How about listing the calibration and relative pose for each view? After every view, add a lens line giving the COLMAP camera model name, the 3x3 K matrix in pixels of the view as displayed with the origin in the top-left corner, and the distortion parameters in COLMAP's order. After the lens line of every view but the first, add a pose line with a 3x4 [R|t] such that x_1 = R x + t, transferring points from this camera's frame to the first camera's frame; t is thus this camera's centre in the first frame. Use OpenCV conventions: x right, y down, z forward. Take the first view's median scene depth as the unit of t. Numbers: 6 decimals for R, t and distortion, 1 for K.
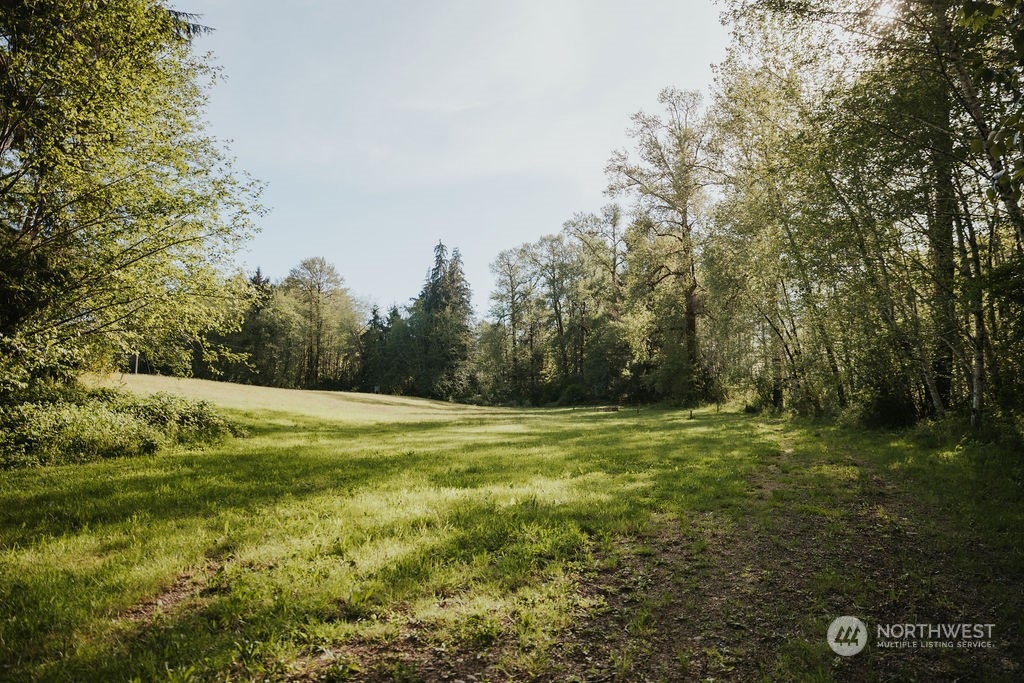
lens RADIAL K [[715.8, 0, 511.9], [0, 715.8, 342.3], [0, 0, 1]] dist [-0.001692, 0.003094]
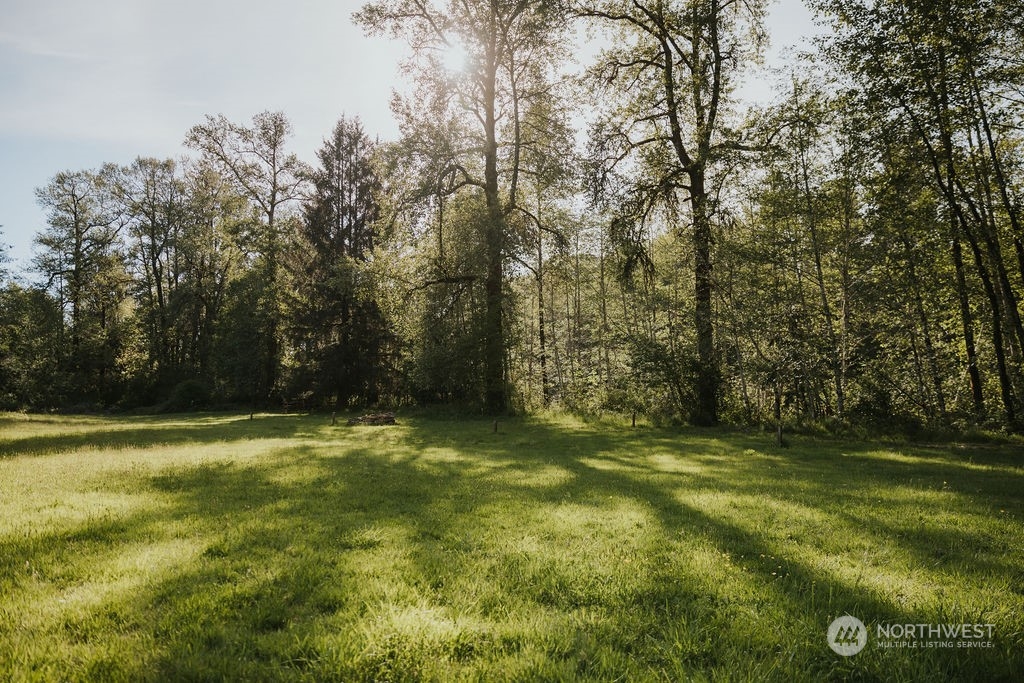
lens RADIAL K [[715.8, 0, 511.2], [0, 715.8, 338.5], [0, 0, 1]] dist [-0.001692, 0.003094]
pose [[0.827433, 0.057713, 0.558591, -0.032198], [-0.048844, 0.998332, -0.030795, 0.023221], [-0.559436, -0.001803, 0.828871, 0.249562]]
